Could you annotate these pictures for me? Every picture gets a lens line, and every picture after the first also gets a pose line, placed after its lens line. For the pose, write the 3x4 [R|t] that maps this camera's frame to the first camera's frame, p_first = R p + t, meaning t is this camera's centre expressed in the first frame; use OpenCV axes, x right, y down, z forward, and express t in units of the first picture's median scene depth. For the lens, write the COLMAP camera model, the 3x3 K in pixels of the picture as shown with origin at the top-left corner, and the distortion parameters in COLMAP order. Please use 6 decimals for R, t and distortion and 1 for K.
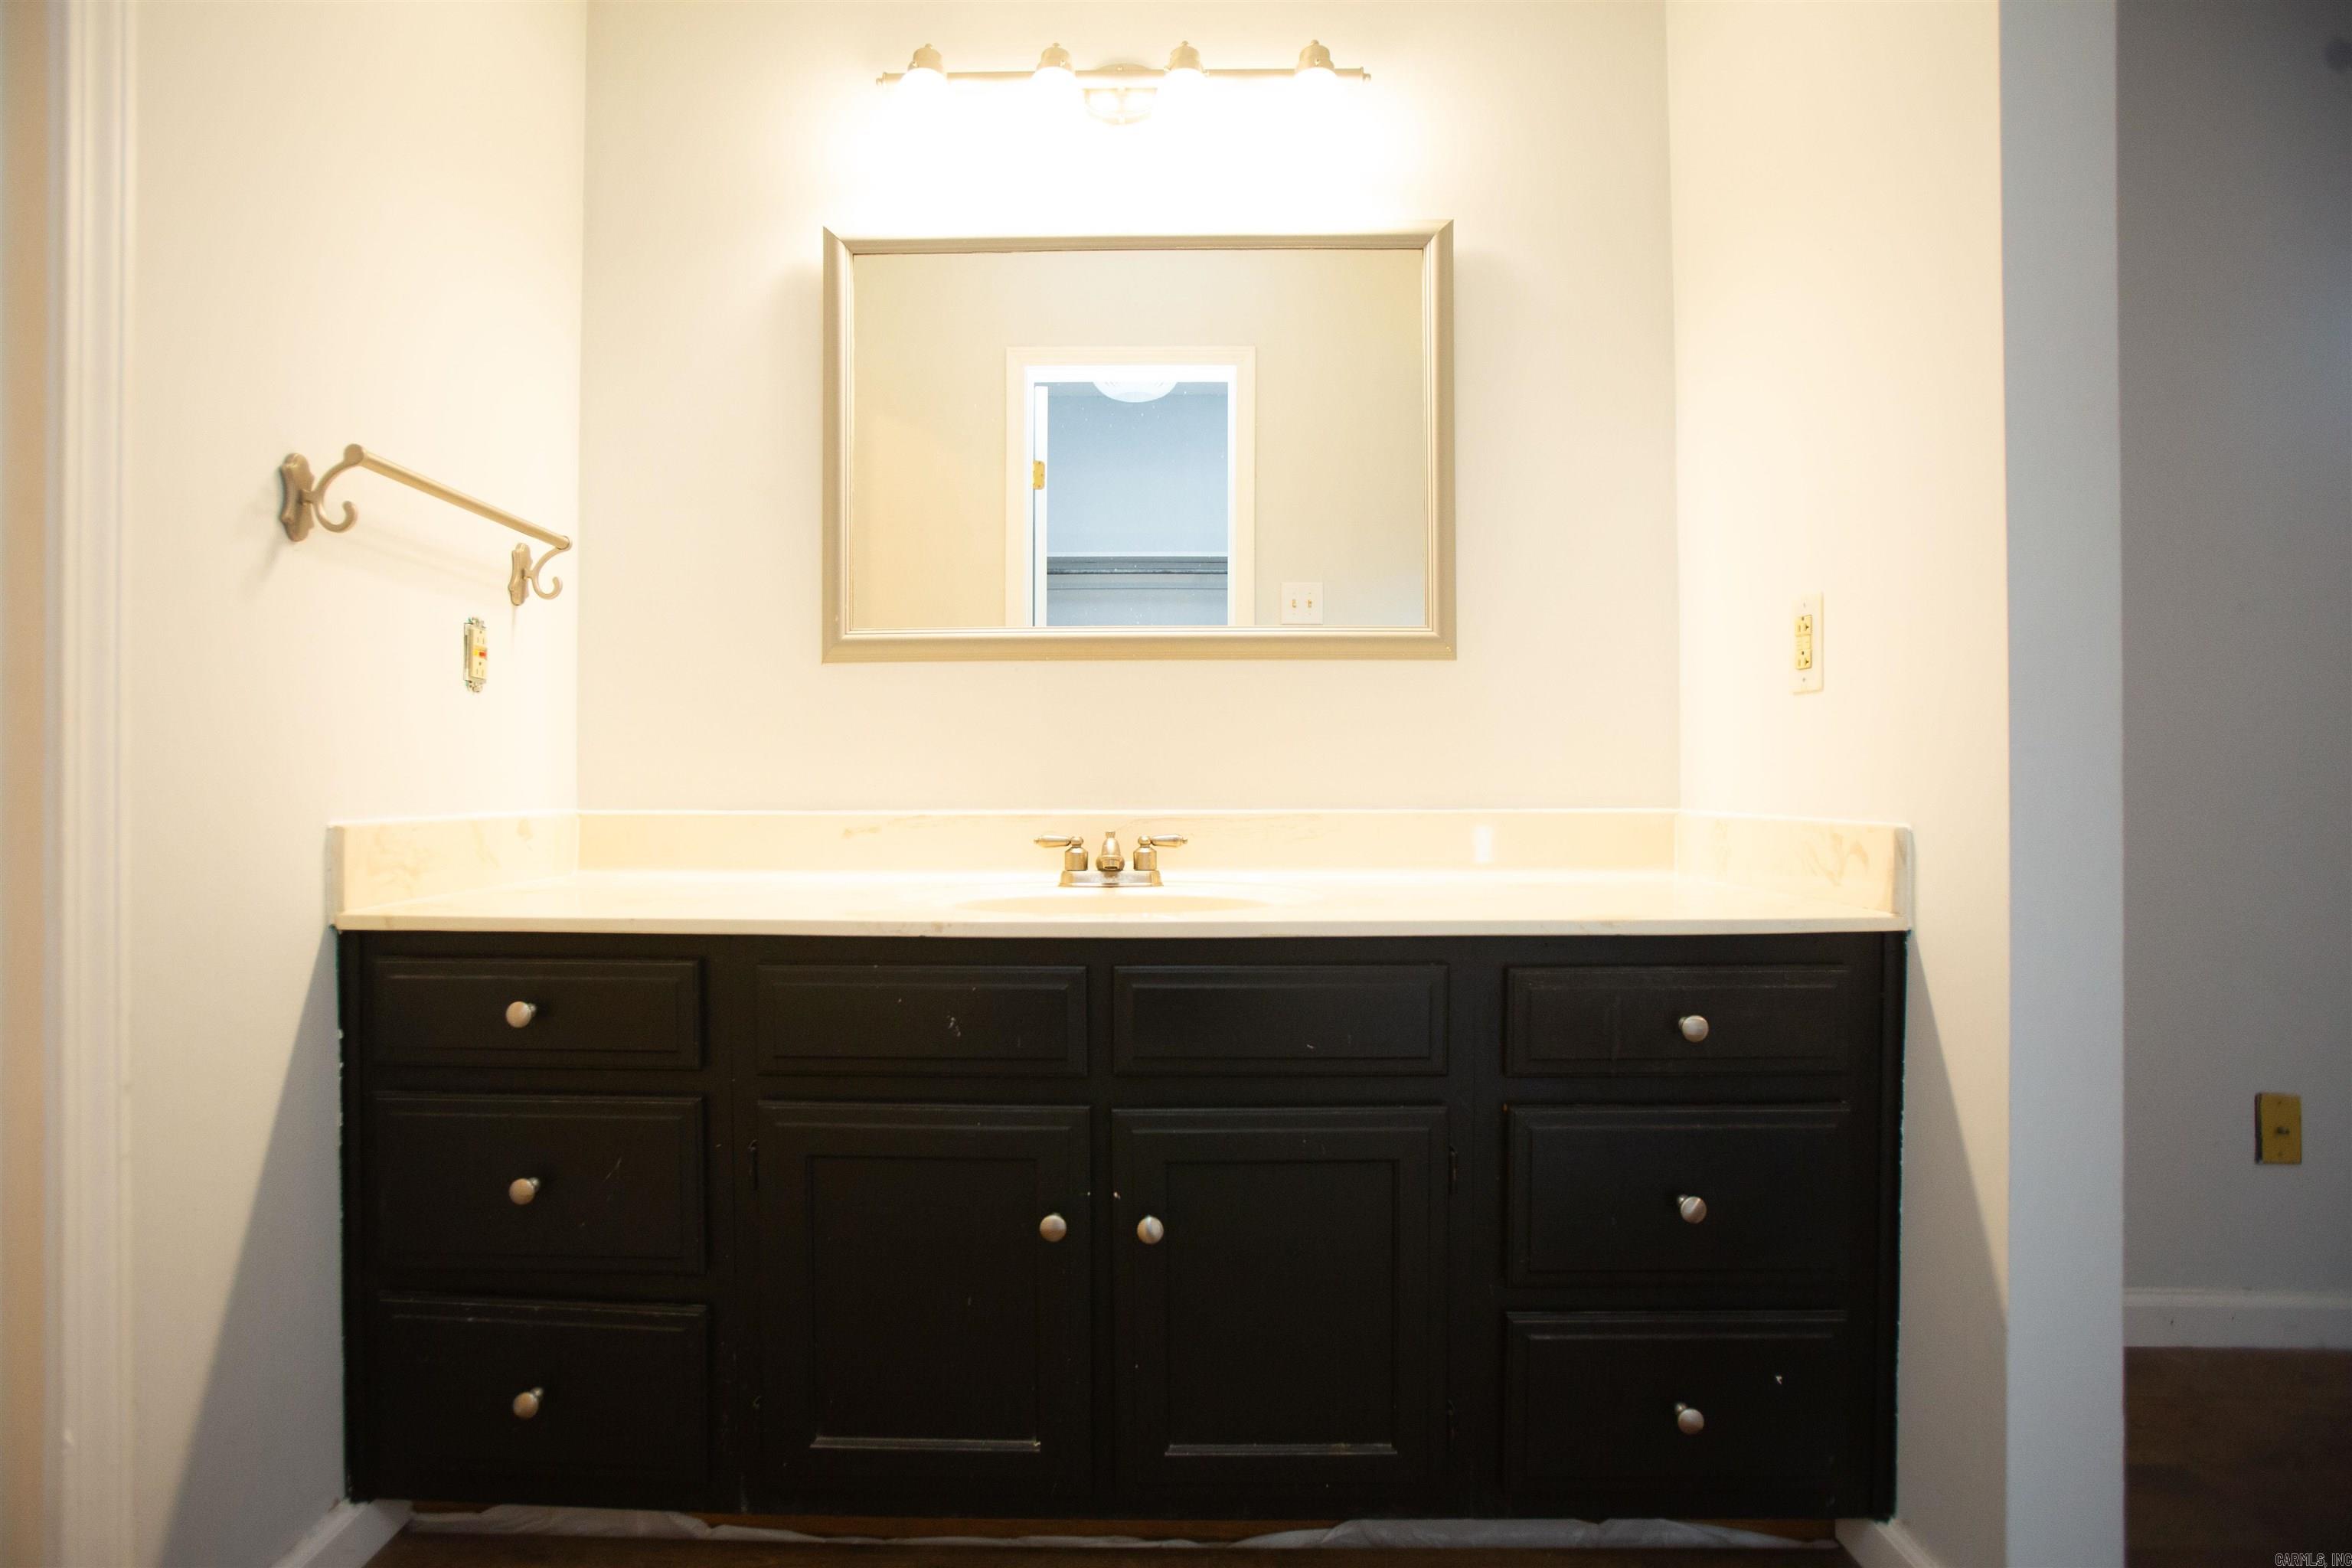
lens RADIAL K [[1140.8, 0, 1126.7], [0, 1140.8, 763.2], [0, 0, 1]] dist [-0.081478, 0.036678]
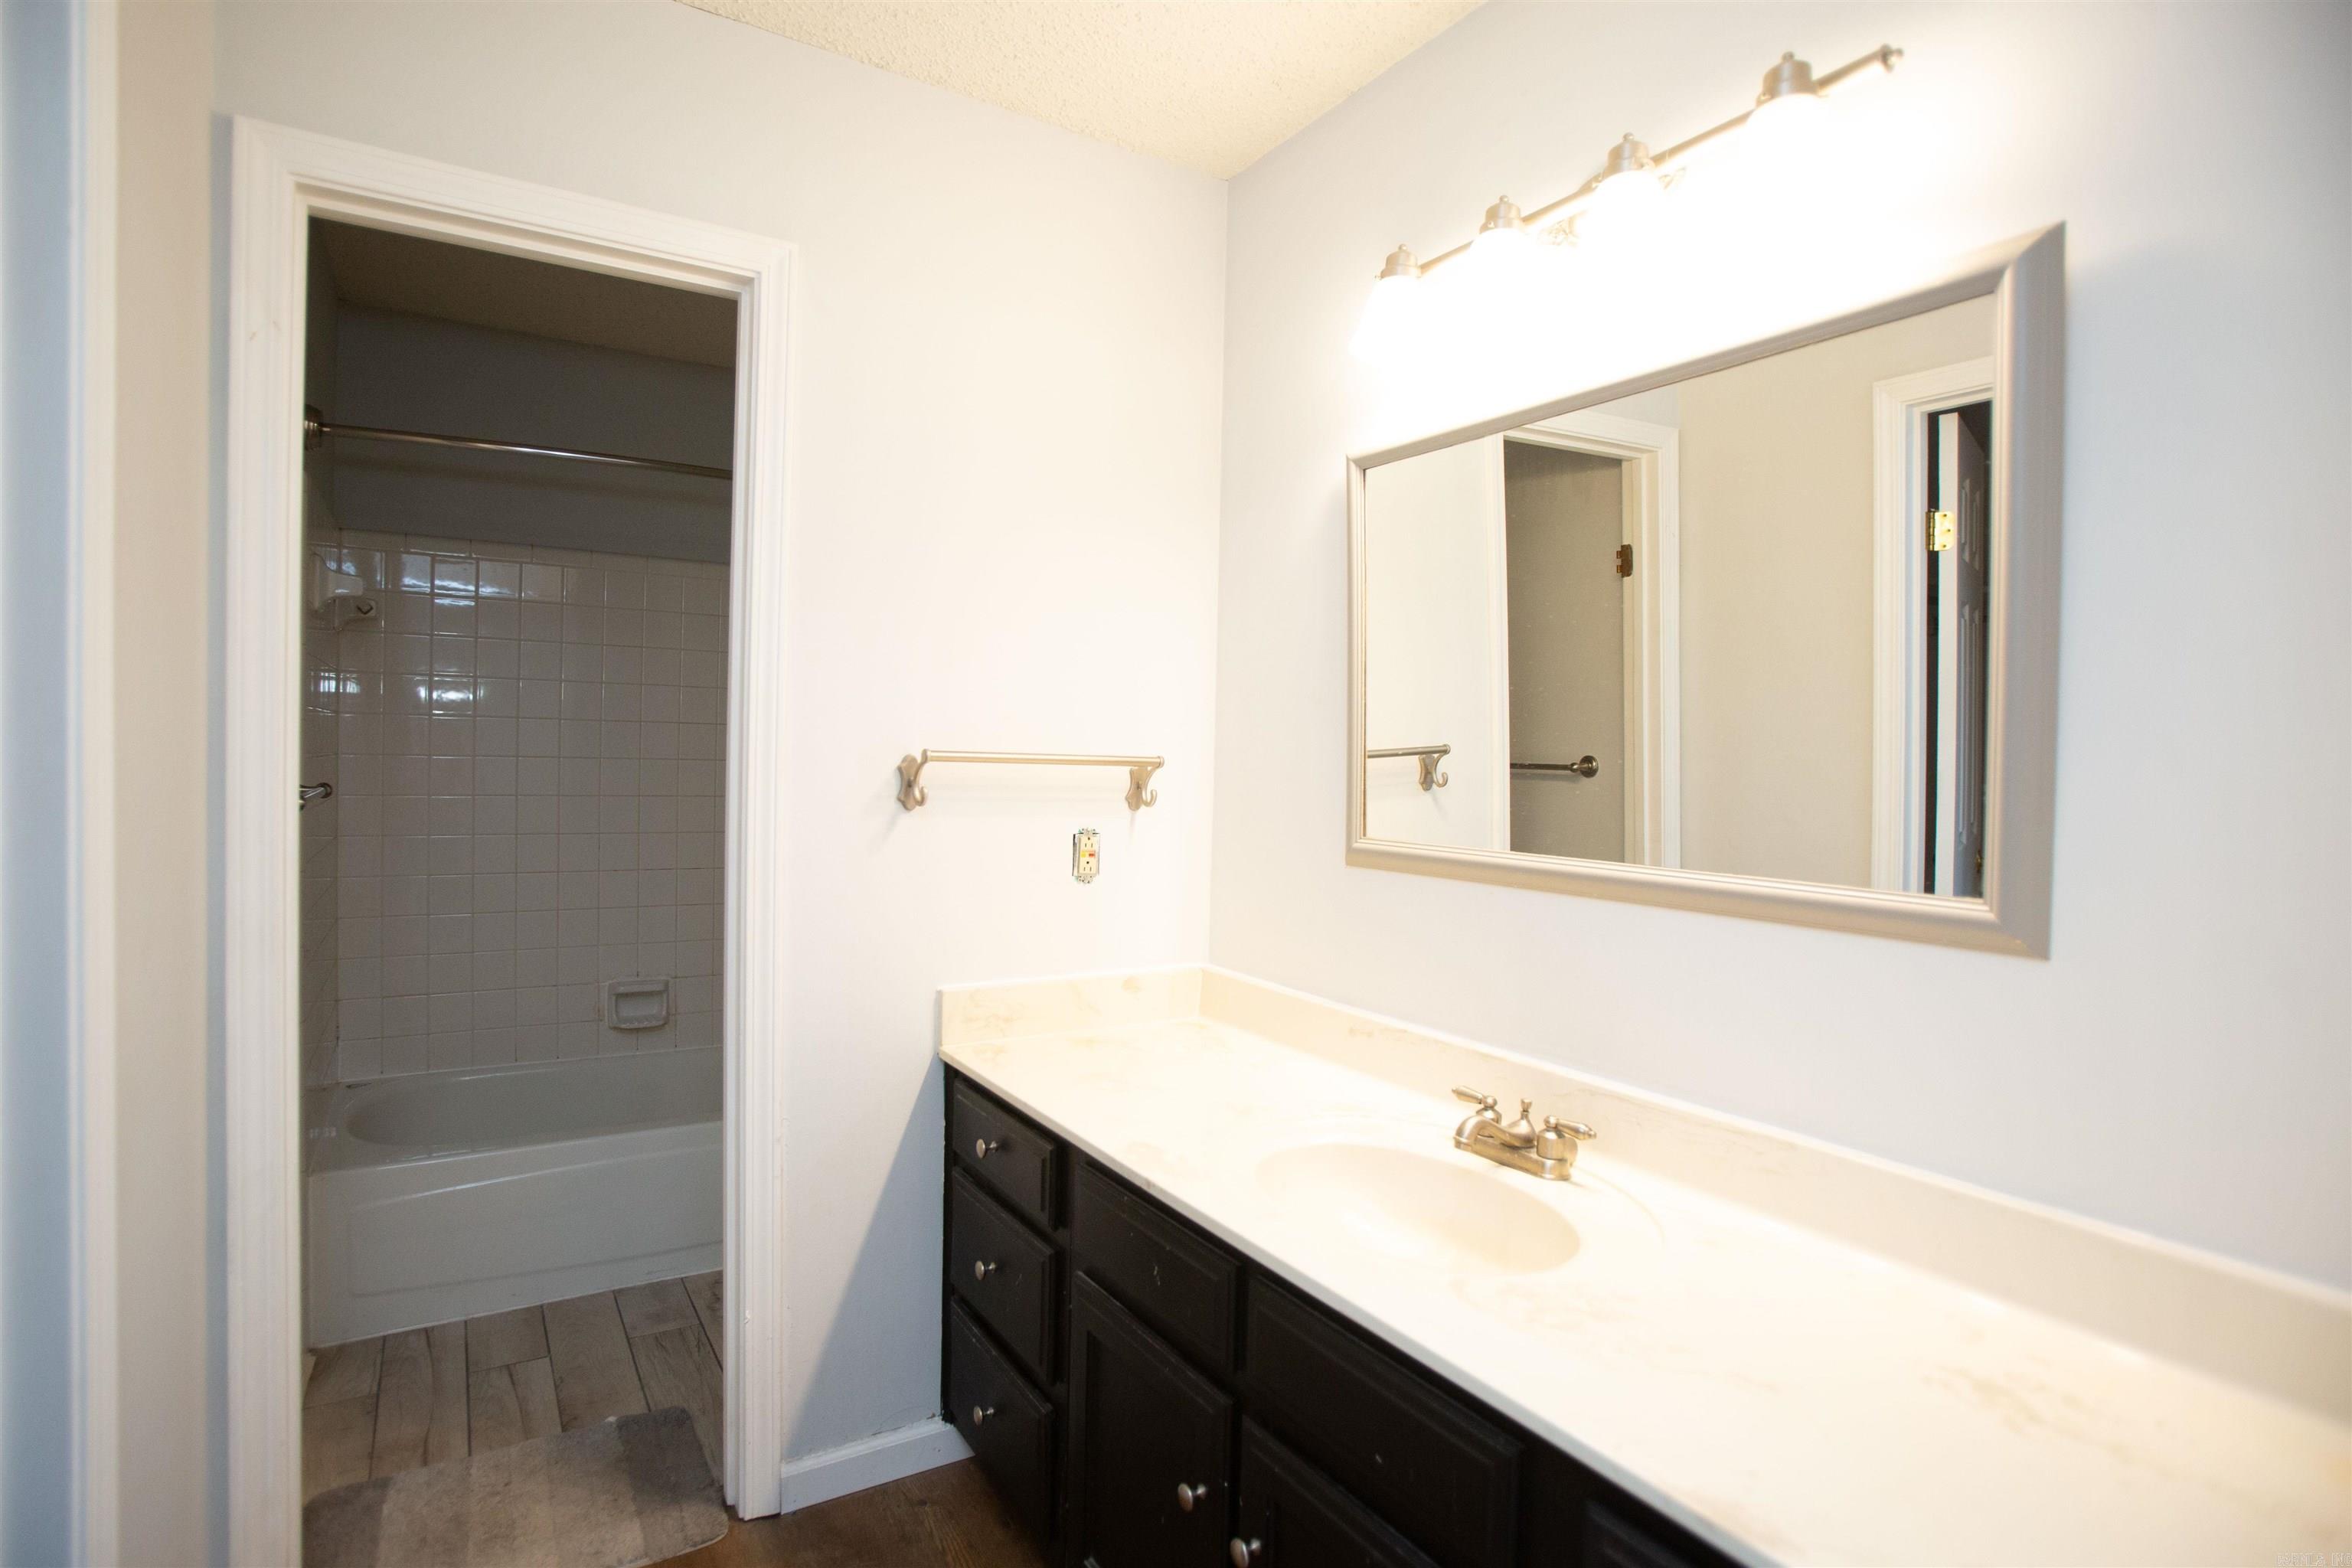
lens RADIAL K [[1140.8, 0, 1126.7], [0, 1140.8, 763.2], [0, 0, 1]] dist [-0.081478, 0.036678]
pose [[0.529700, 0.019063, -0.847971, 0.576710], [-0.013906, 0.999808, 0.013790, -0.216702], [0.848071, 0.004487, 0.529863, 0.293353]]
